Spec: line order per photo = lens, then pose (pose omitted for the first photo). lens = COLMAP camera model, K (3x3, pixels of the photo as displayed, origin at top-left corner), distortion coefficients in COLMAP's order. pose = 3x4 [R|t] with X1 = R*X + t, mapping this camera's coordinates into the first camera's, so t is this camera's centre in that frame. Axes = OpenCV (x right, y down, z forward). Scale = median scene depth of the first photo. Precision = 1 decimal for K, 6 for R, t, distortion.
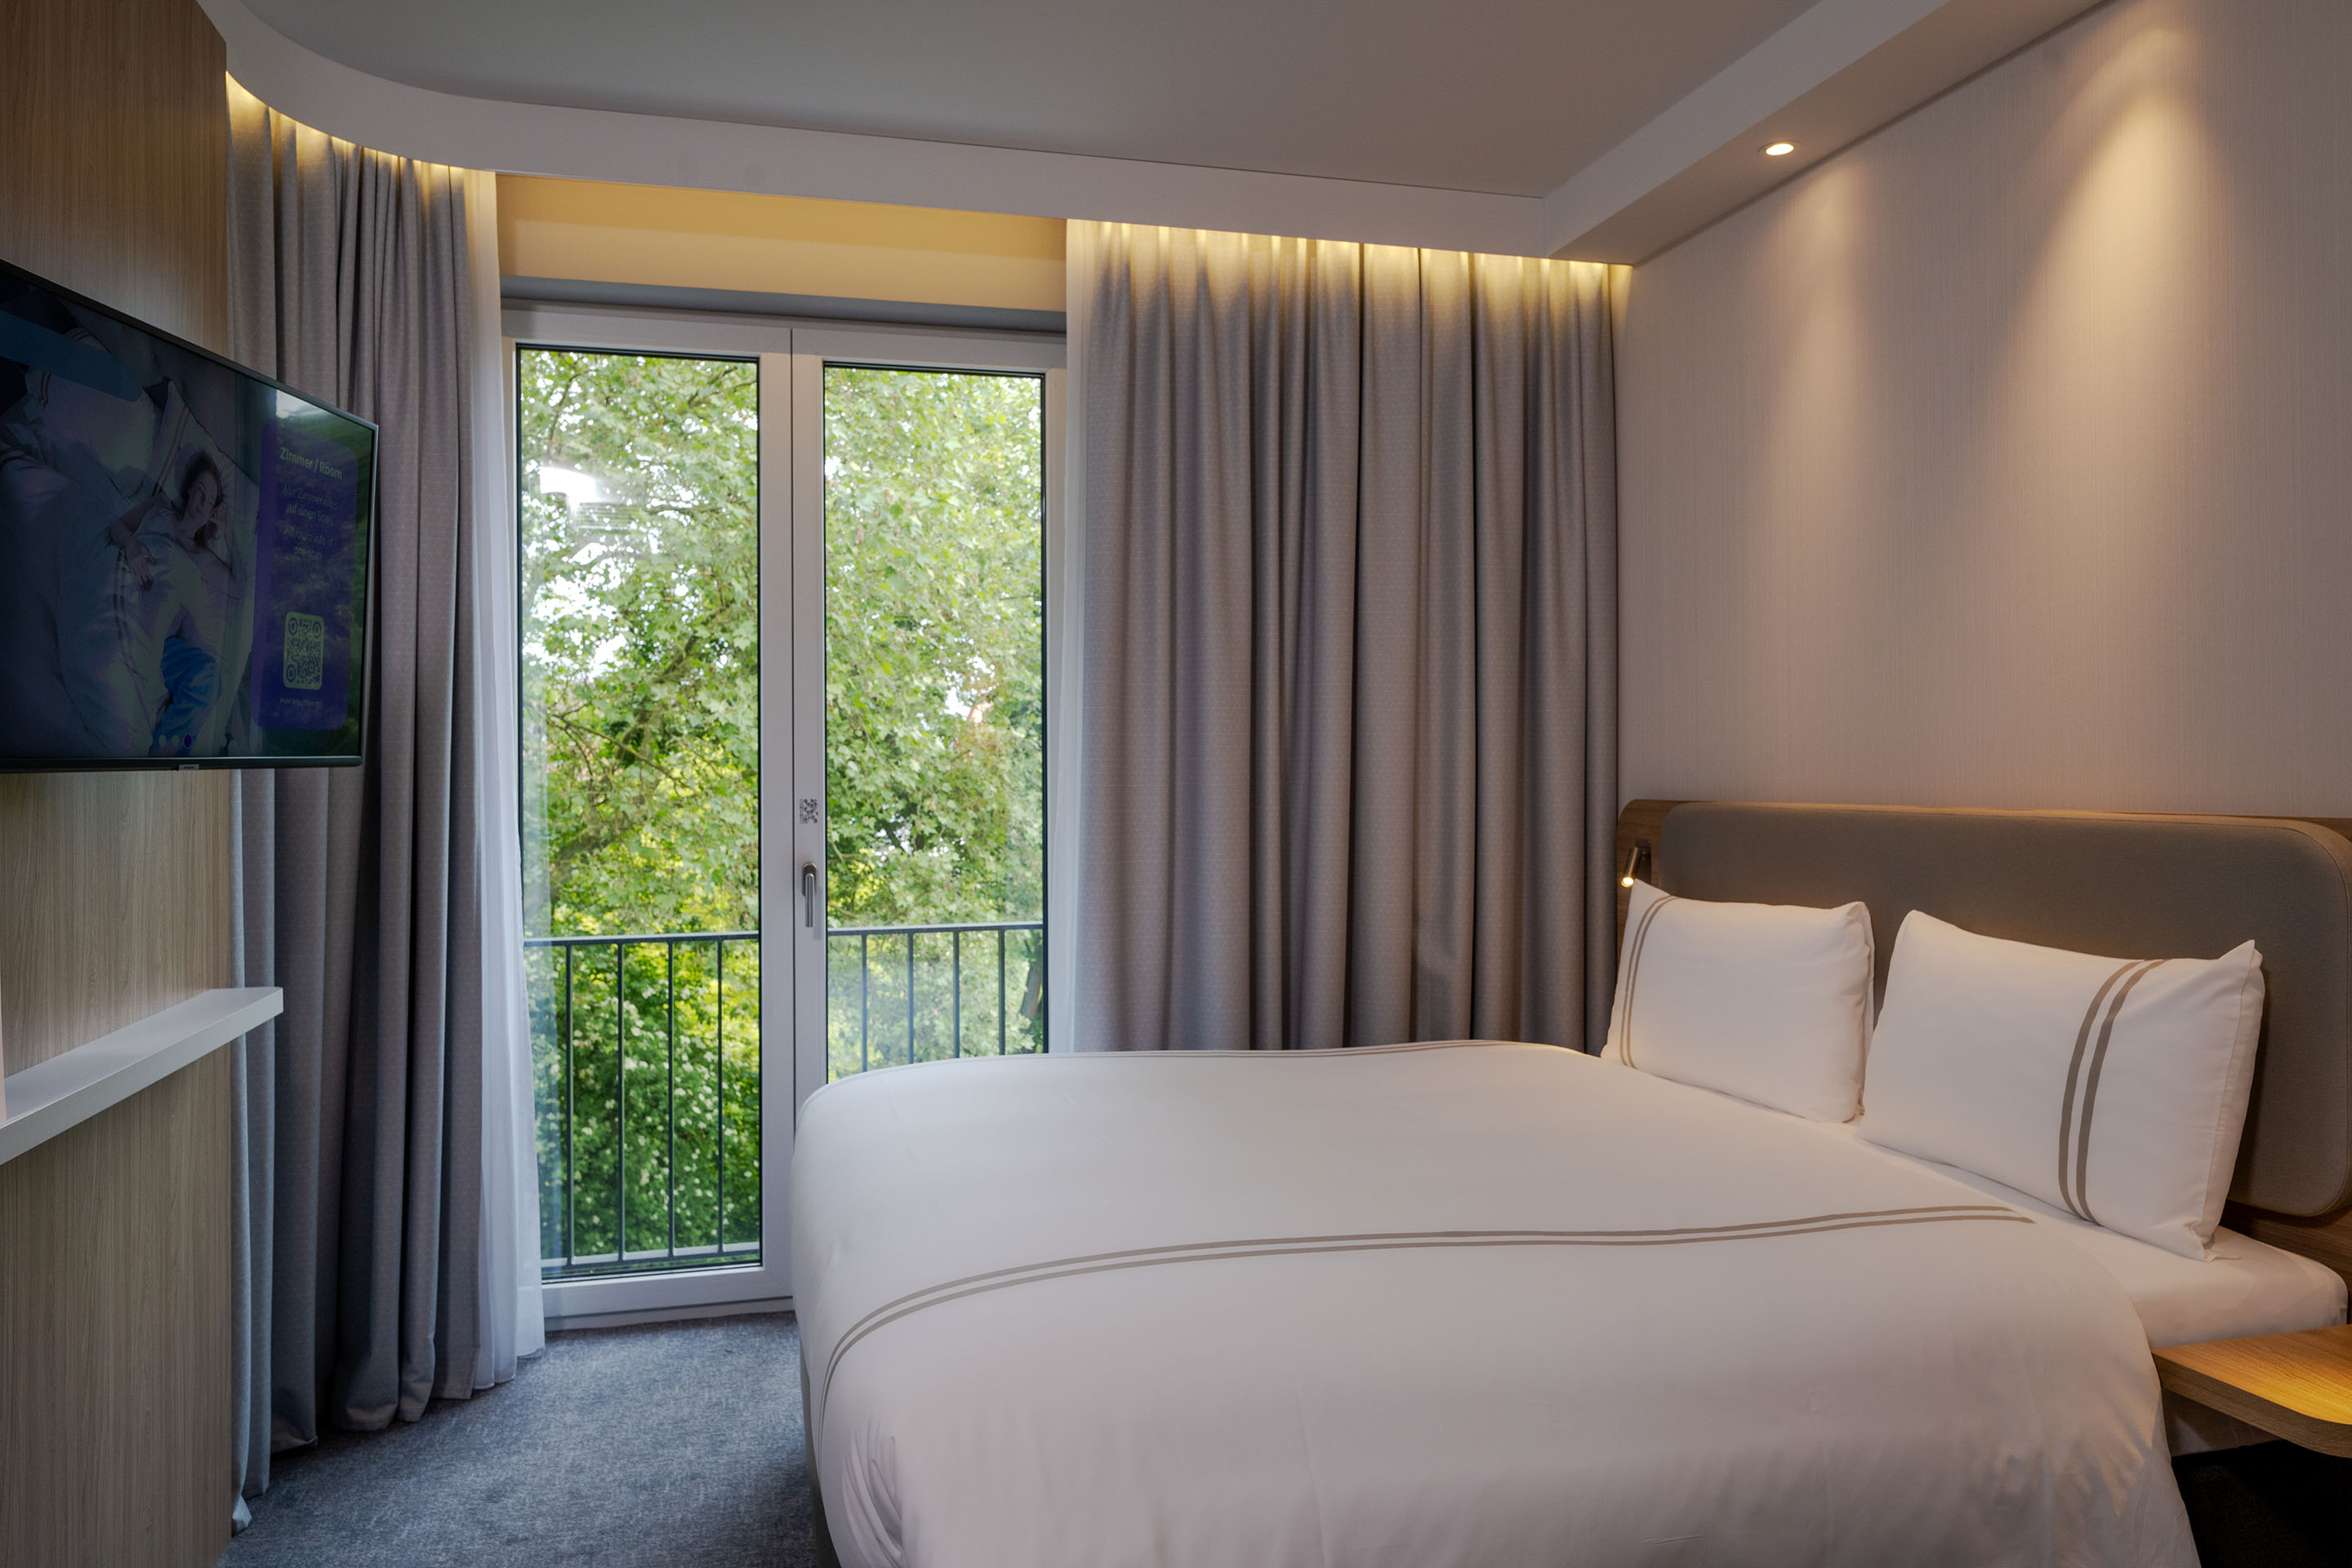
lens RADIAL K [[1663.6, 0, 1217.8], [0, 1663.6, 772.9], [0, 0, 1]] dist [-0.027745, 0.029003]
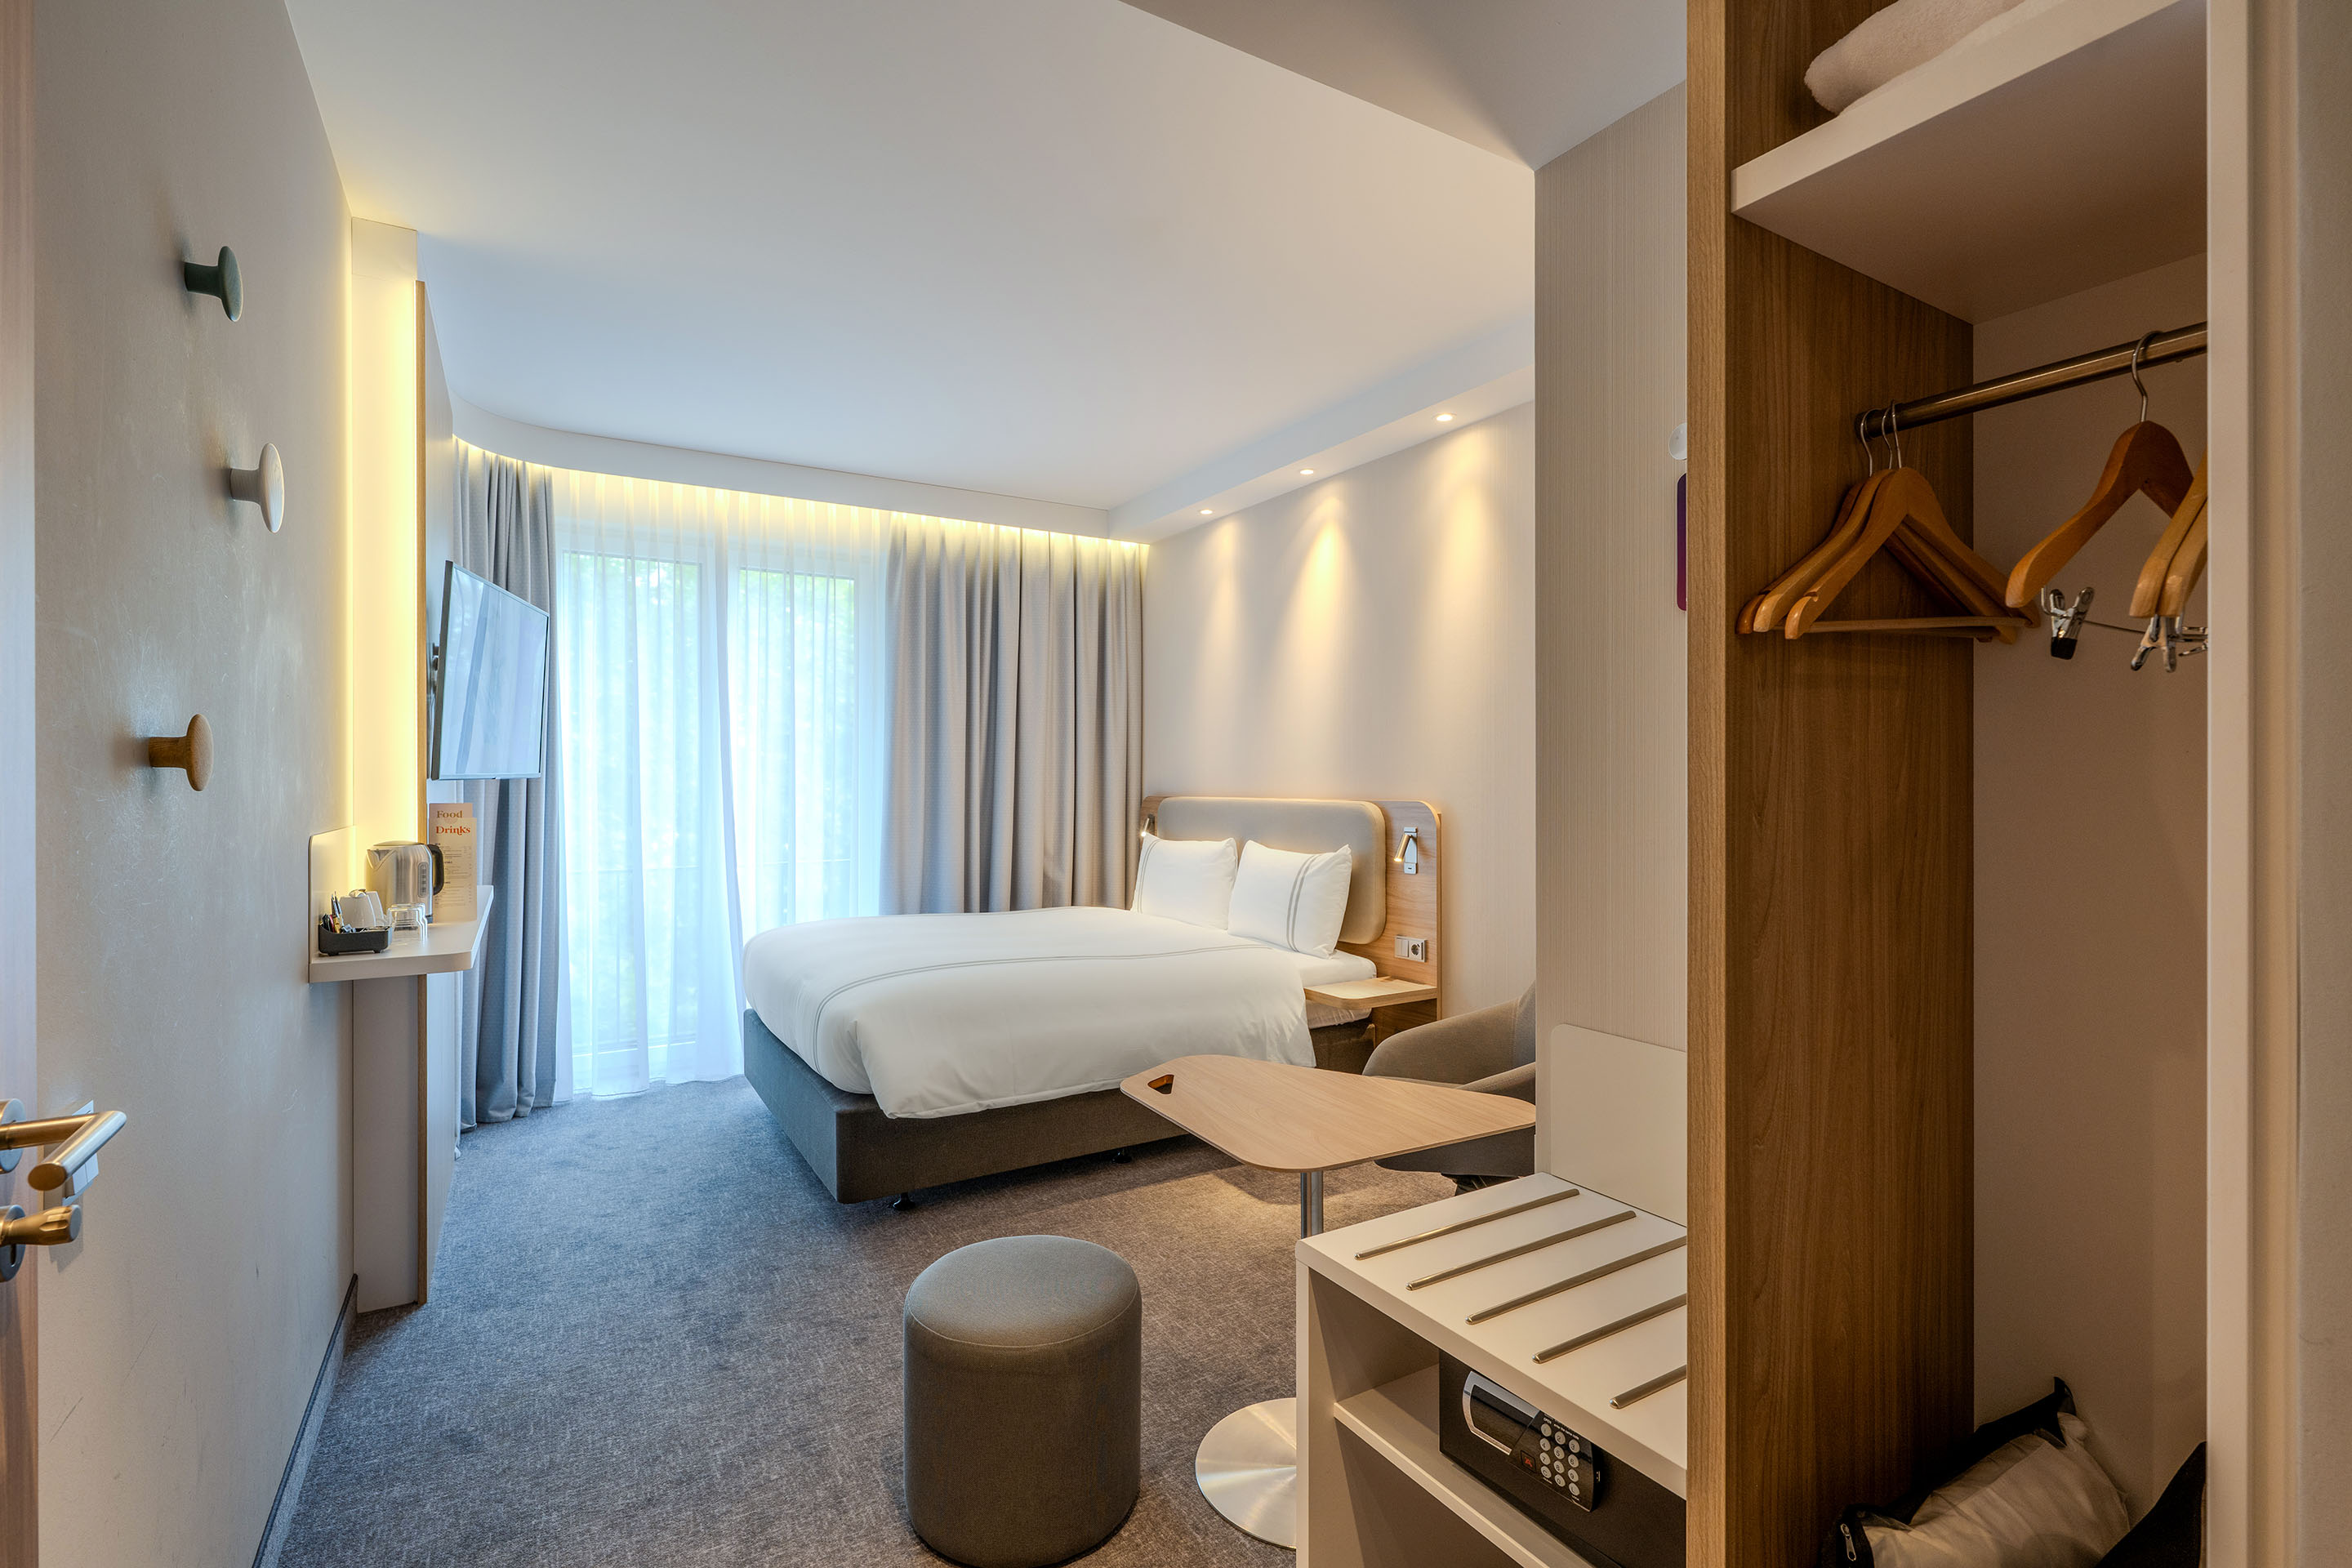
lens RADIAL K [[1123.5, 0, 1201.6], [0, 1123.5, 781.2], [0, 0, 1]] dist [-0.000294, -0.000162]
pose [[0.967845, 0.004694, 0.251504, -0.051878], [-0.003830, 0.999985, -0.003926, 0.002133], [-0.251519, 0.002836, 0.967848, -0.461418]]
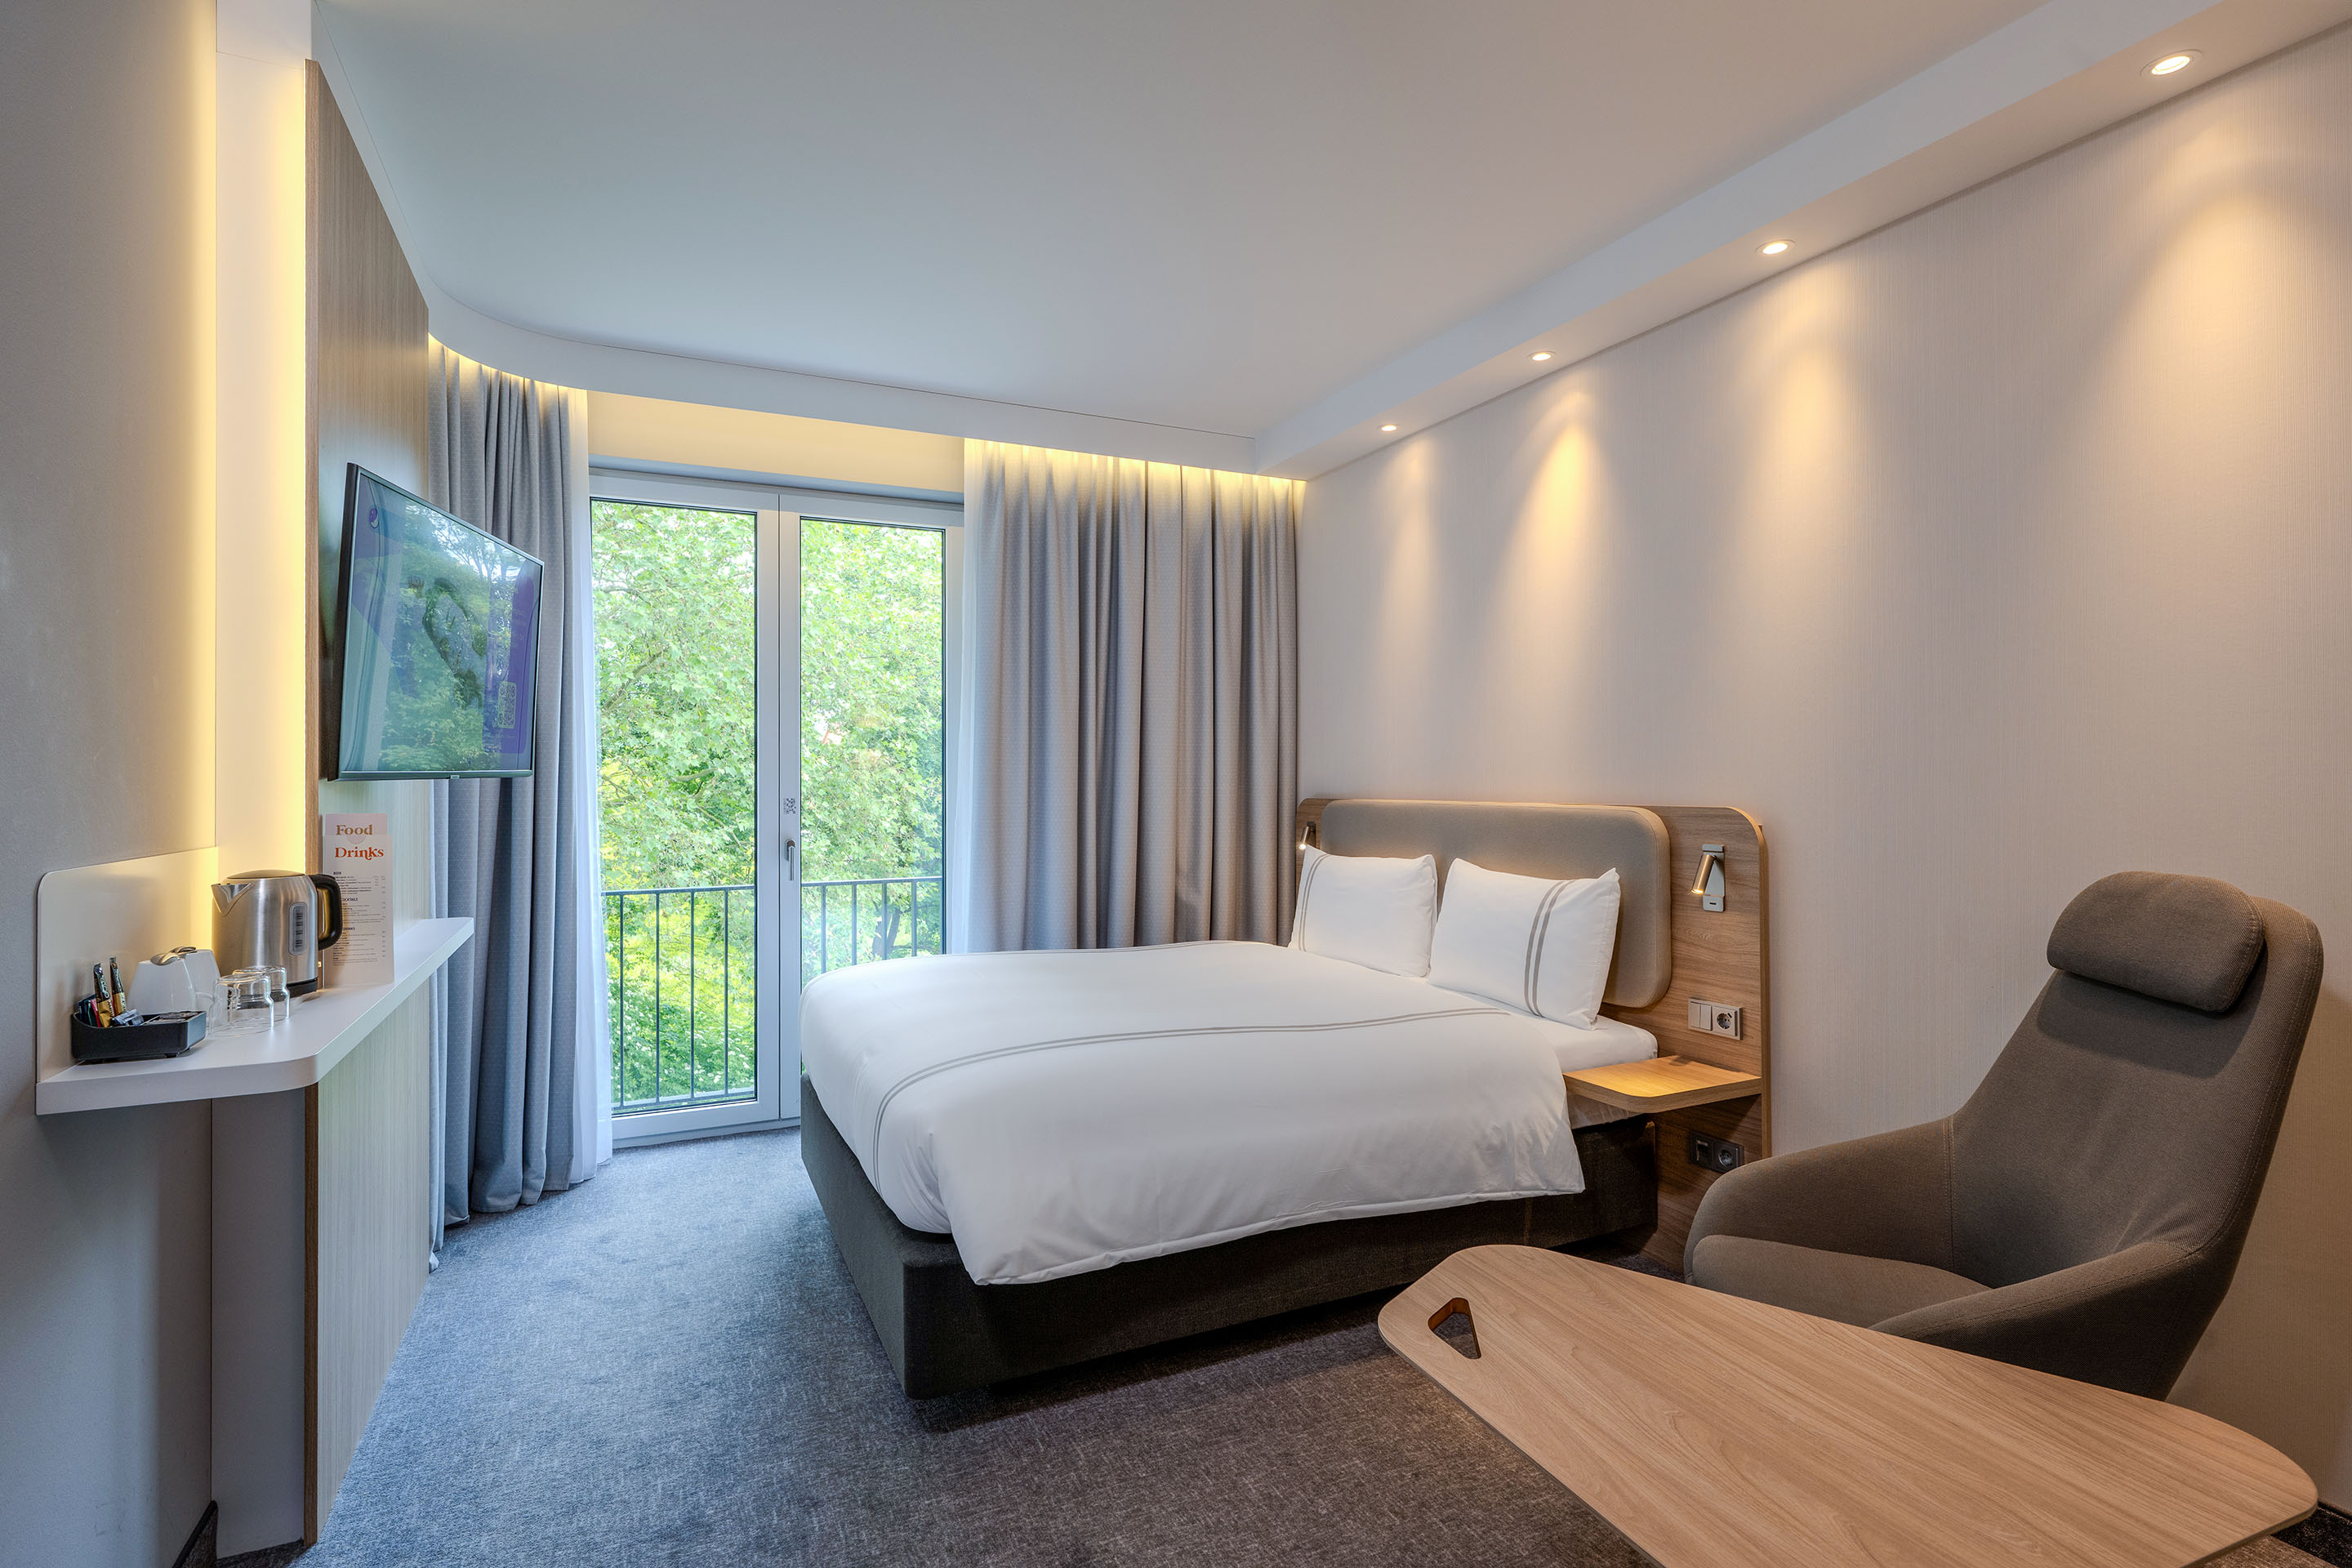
lens RADIAL K [[1178.4, 0, 1216.6], [0, 1178.4, 774.7], [0, 0, 1]] dist [-0.000615, 0.000132]
pose [[0.984947, 0.003083, 0.172830, -0.051046], [-0.001918, 0.999974, -0.006908, 0.000709], [-0.172846, 0.006472, 0.984928, -0.182390]]
